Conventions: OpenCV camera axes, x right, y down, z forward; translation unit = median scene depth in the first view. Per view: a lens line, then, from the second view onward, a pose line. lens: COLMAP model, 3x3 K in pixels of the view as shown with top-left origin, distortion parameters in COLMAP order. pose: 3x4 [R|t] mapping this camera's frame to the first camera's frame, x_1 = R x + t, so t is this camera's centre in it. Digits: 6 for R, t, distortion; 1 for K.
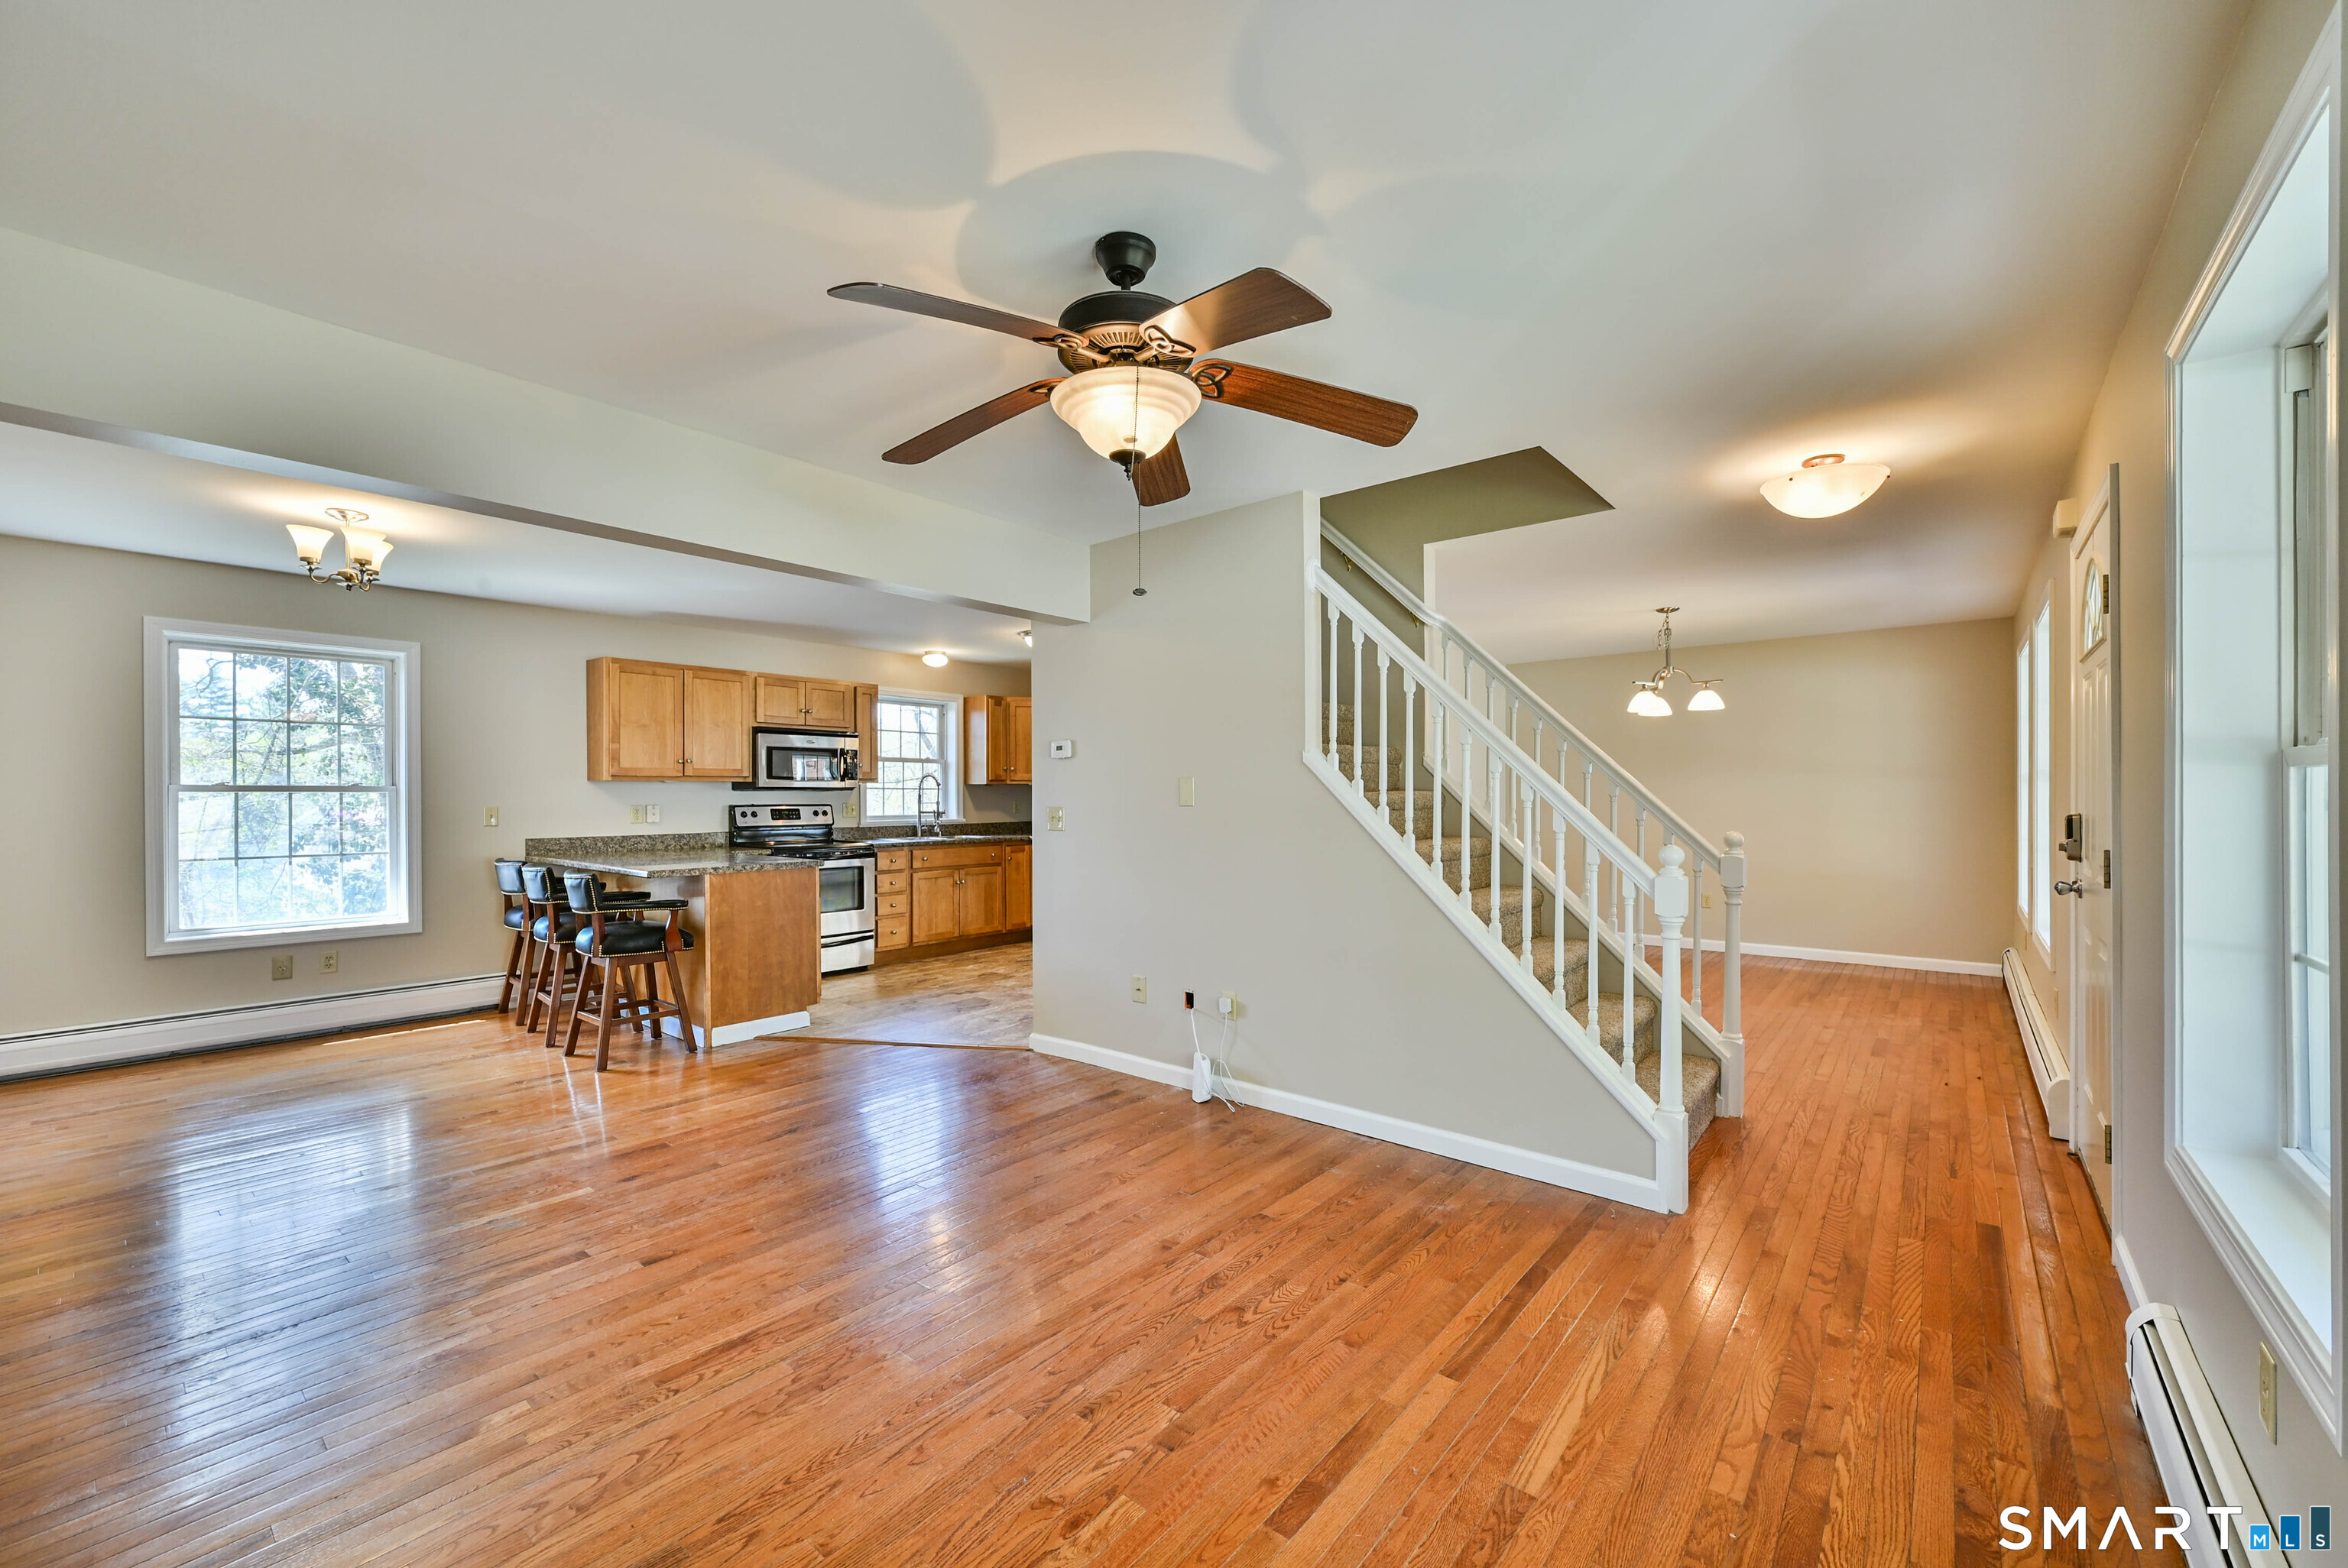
lens RADIAL K [[933.6, 0, 1170.4], [0, 933.6, 802.1], [0, 0, 1]] dist [0.001988, 0.000630]
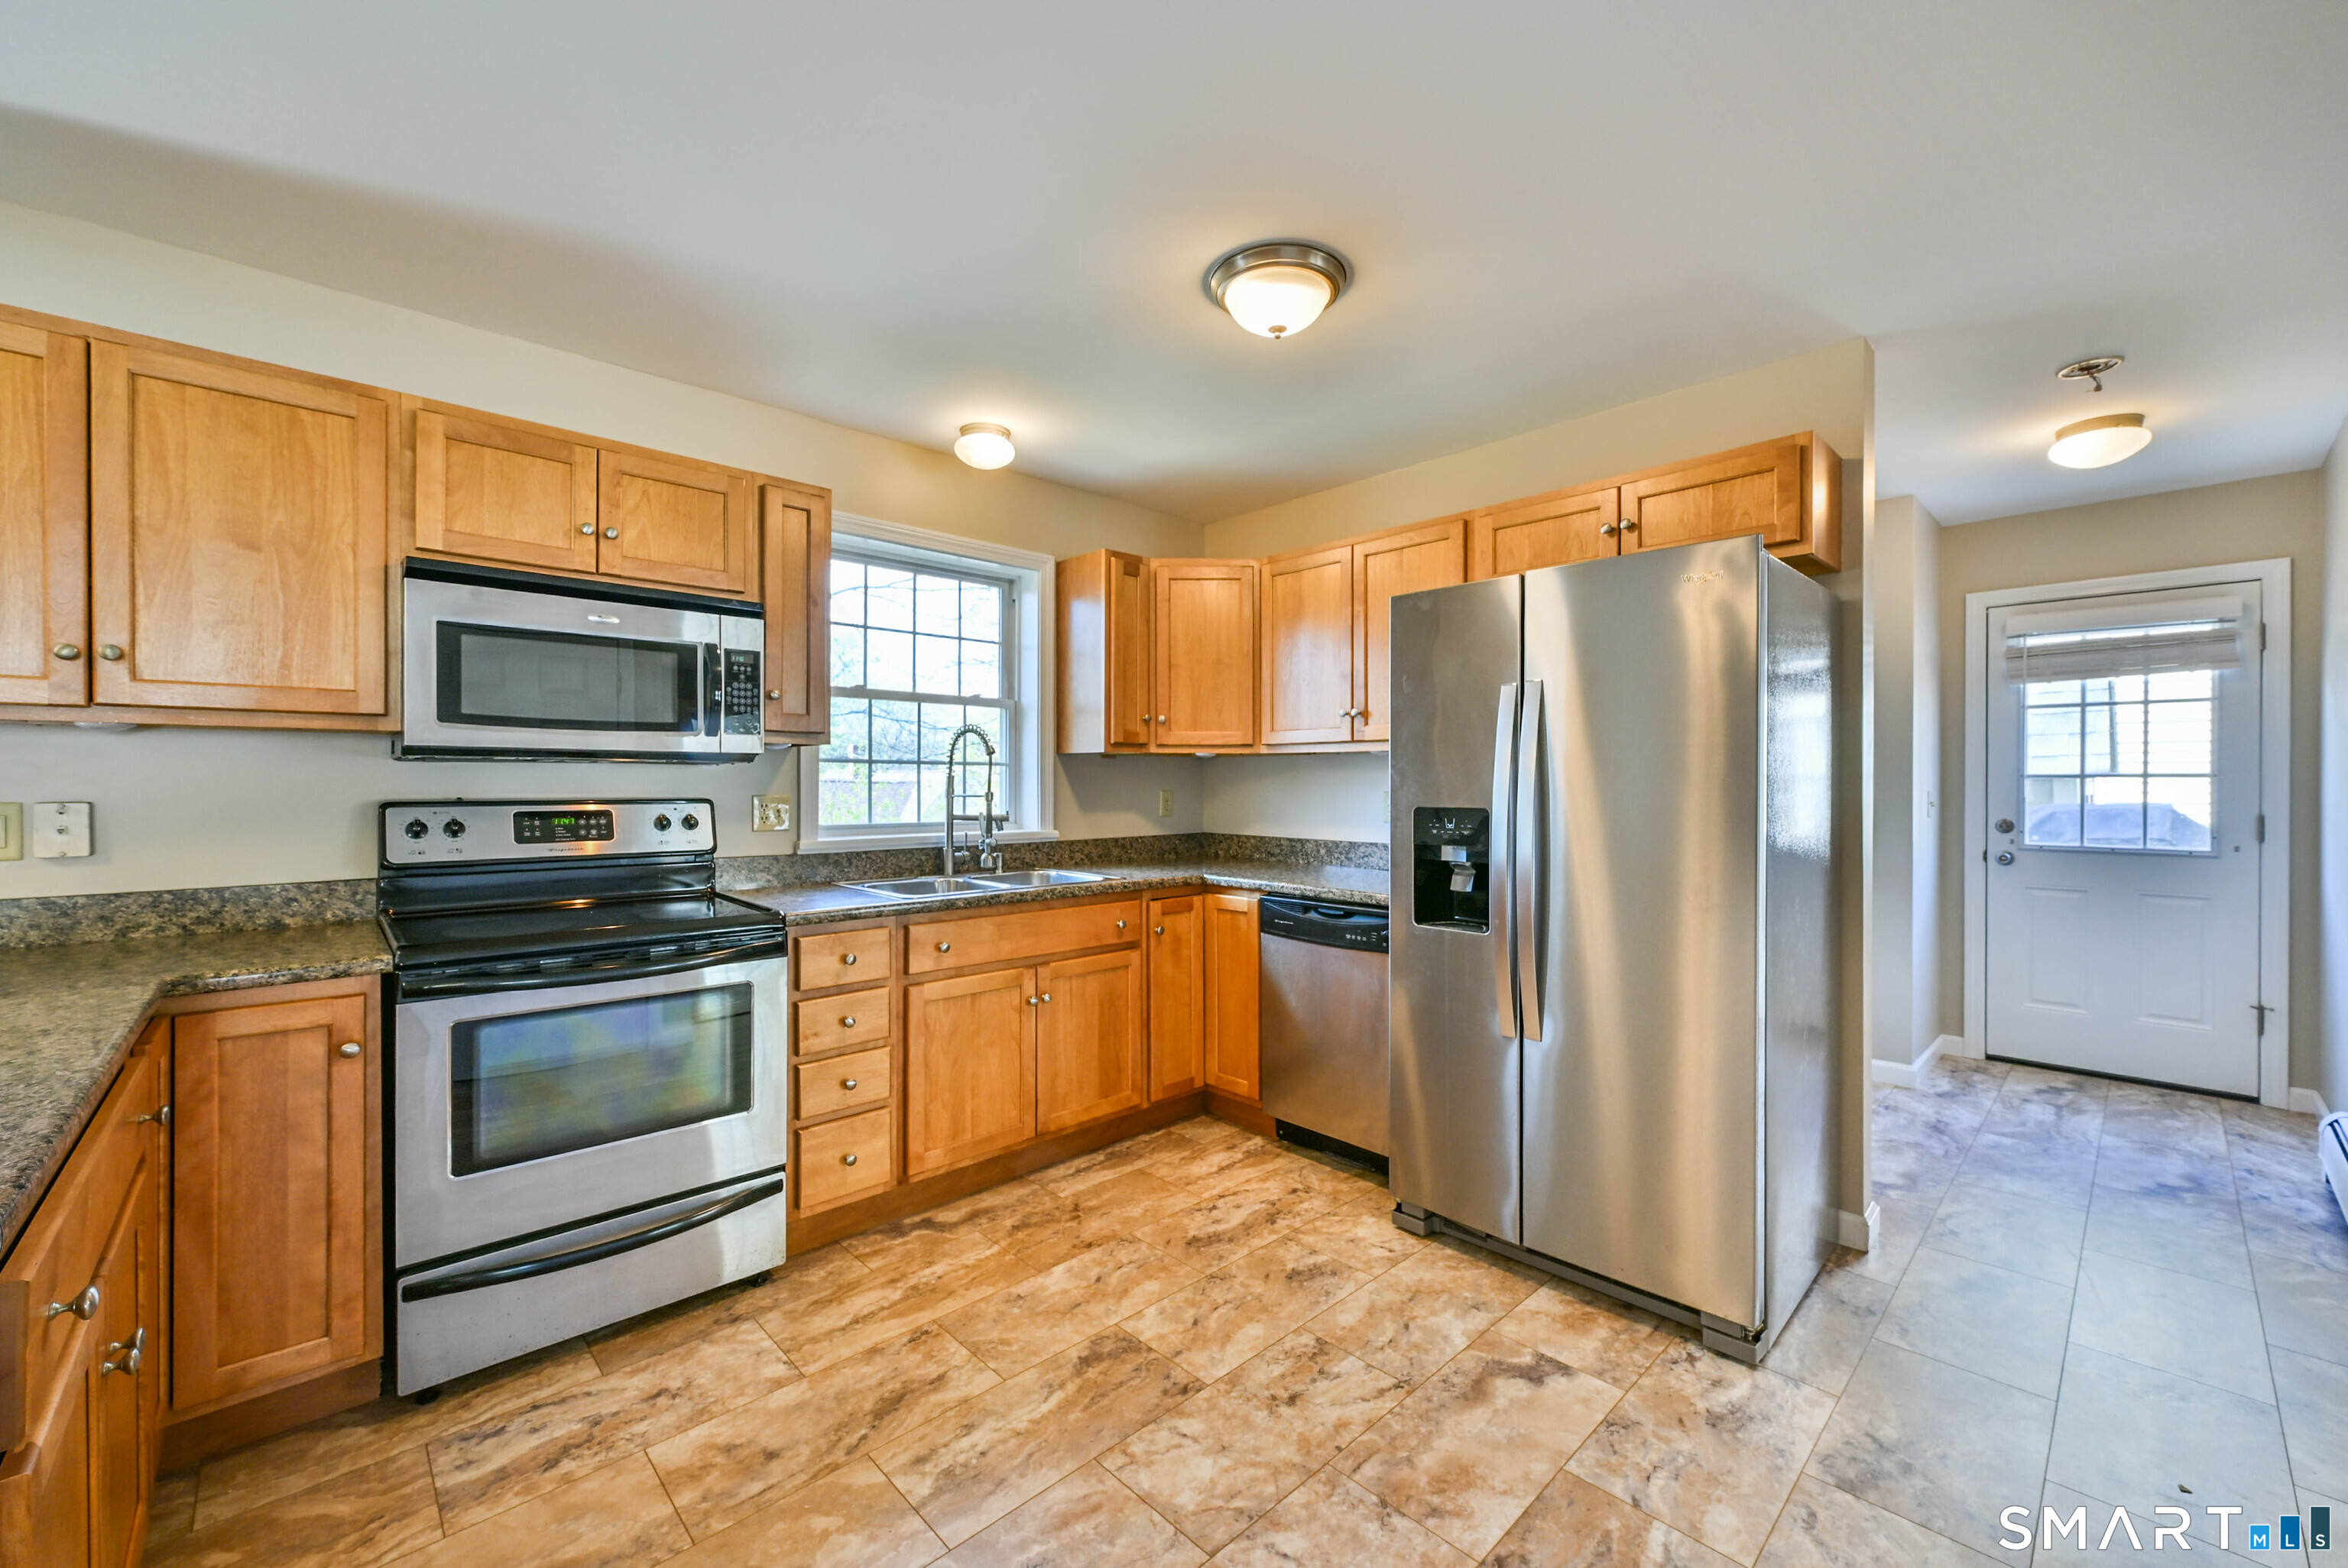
lens RADIAL K [[933.6, 0, 1164.6], [0, 933.6, 792.5], [0, 0, 1]] dist [0.001988, 0.000630]
pose [[0.992355, 0.006237, -0.123256, -0.143297], [-0.005733, 0.999974, 0.004439, -0.003465], [0.123281, -0.003699, 0.992365, 0.709323]]
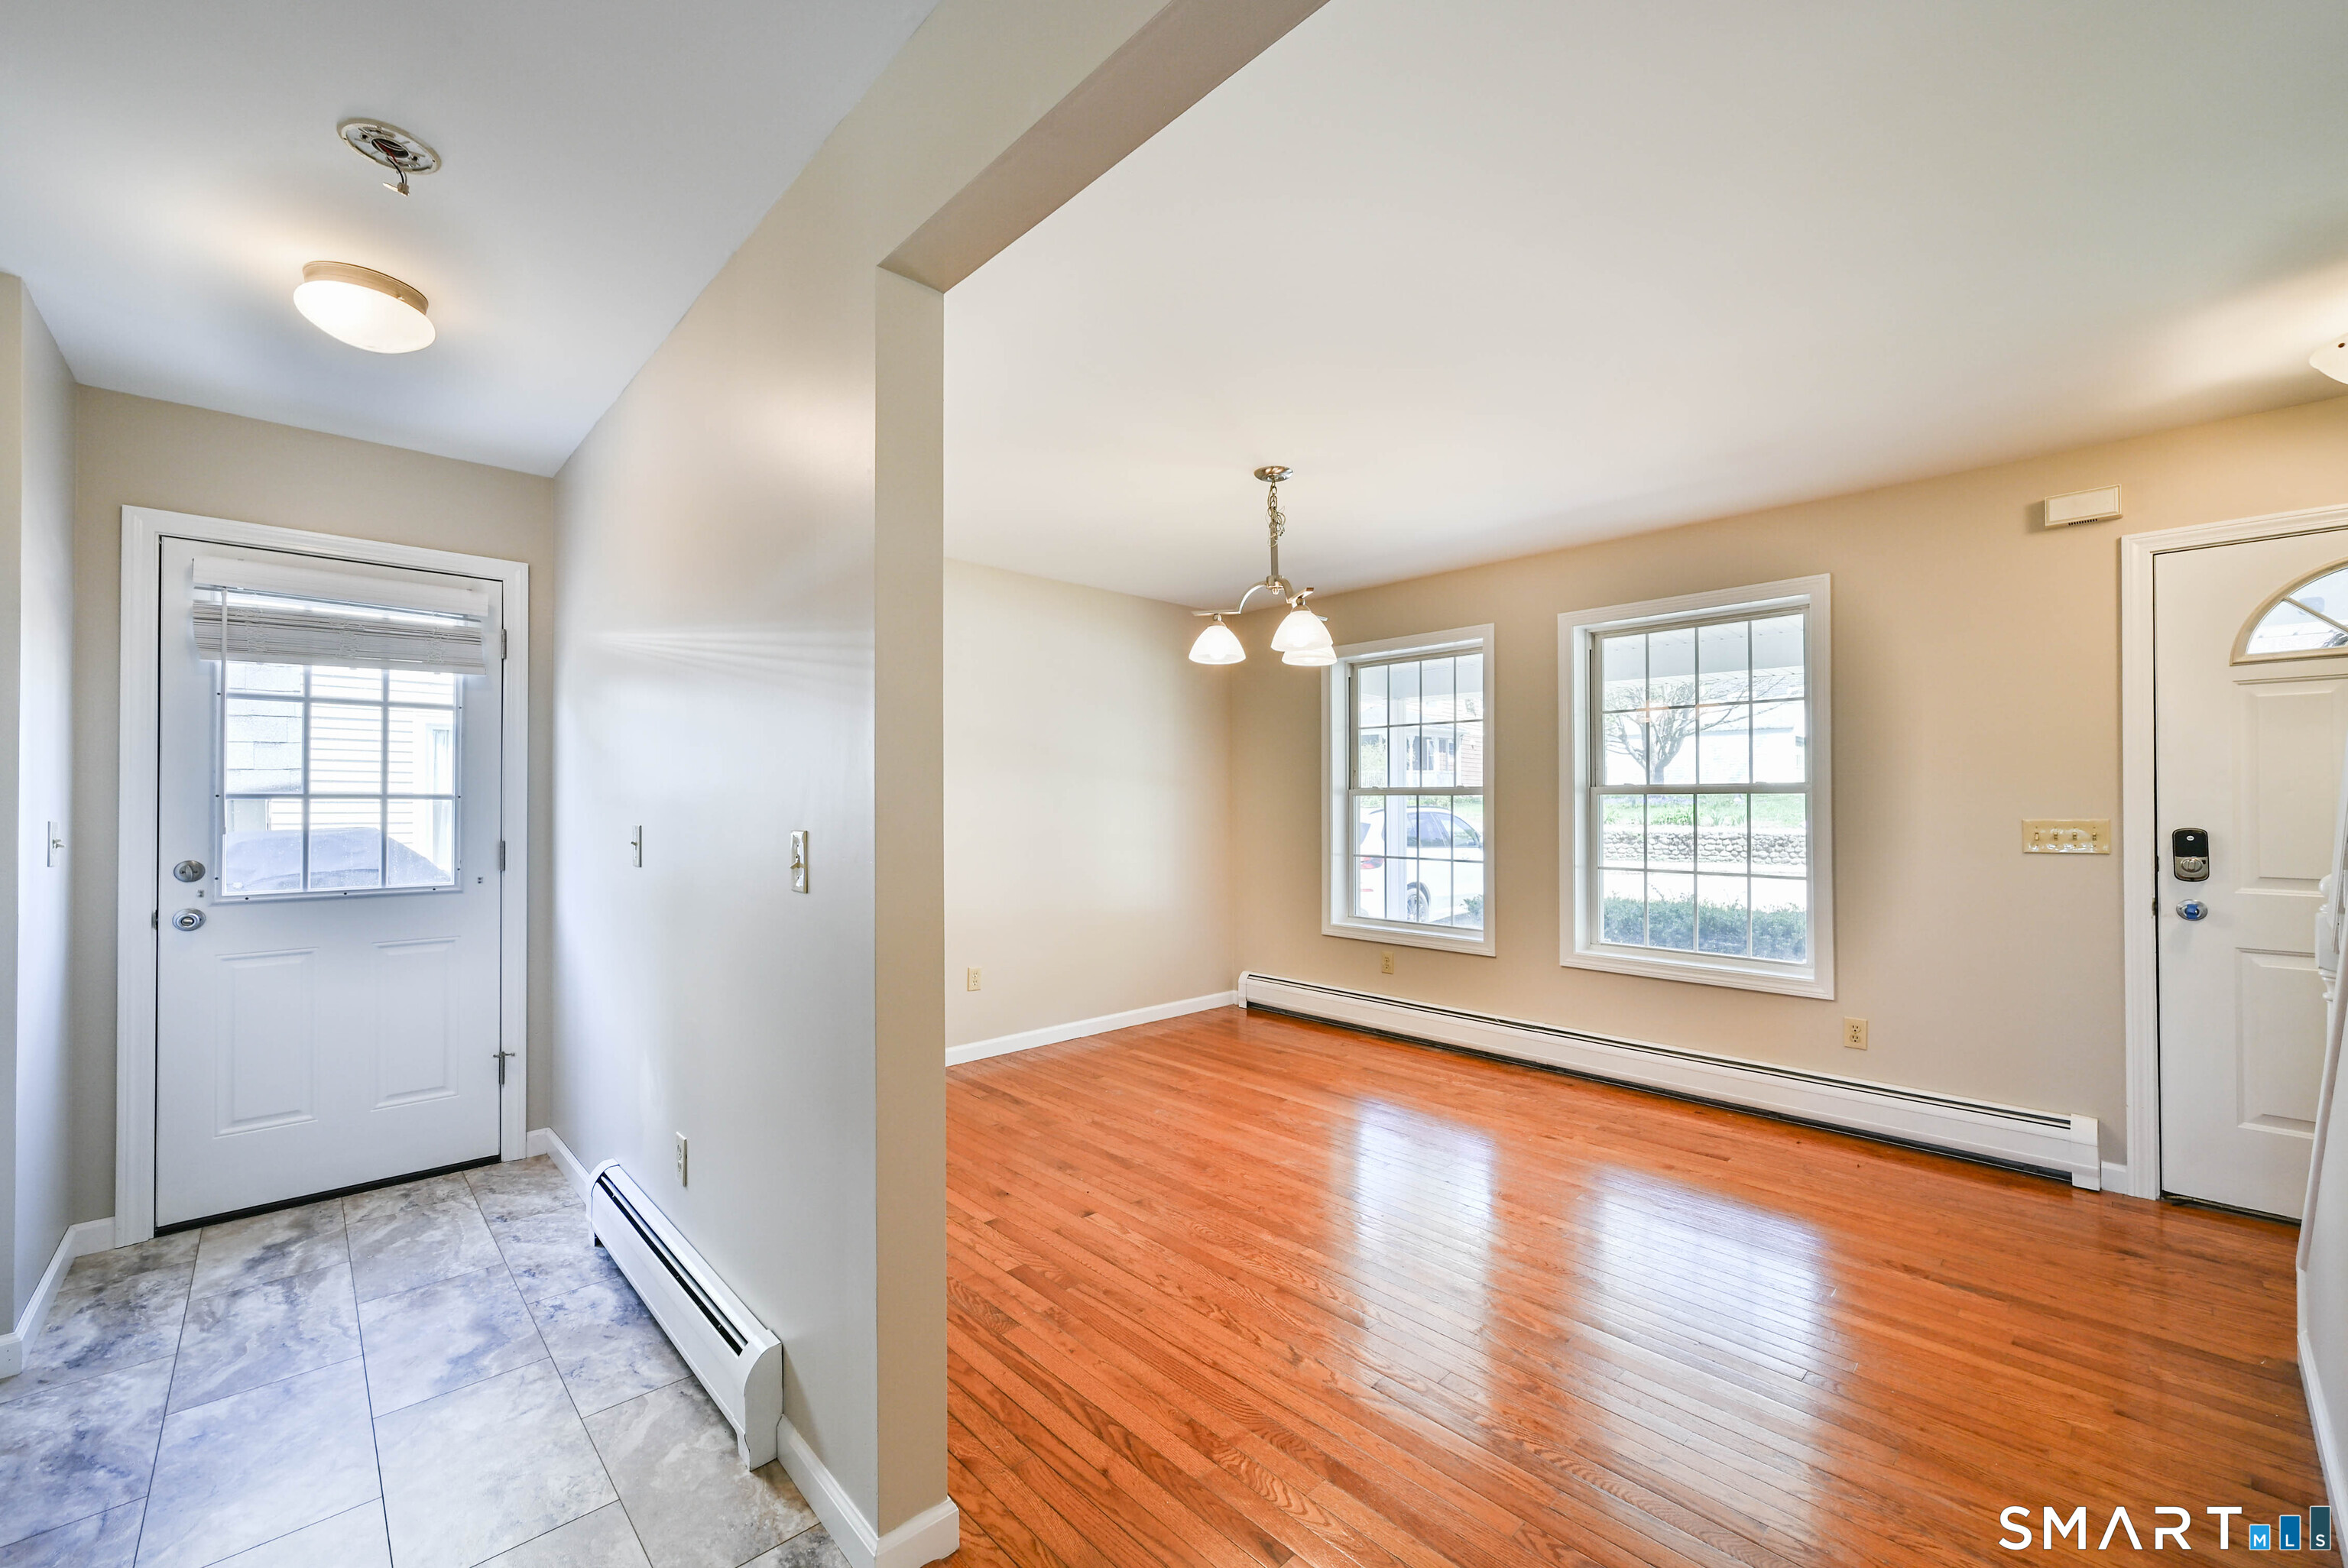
lens RADIAL K [[933.6, 0, 1202.6], [0, 933.6, 792.2], [0, 0, 1]] dist [0.001988, 0.000630]
pose [[0.104122, 0.015994, 0.994436, -0.021331], [0.004458, 0.999853, -0.016548, -0.007540], [-0.994555, 0.006156, 0.104035, 0.923437]]
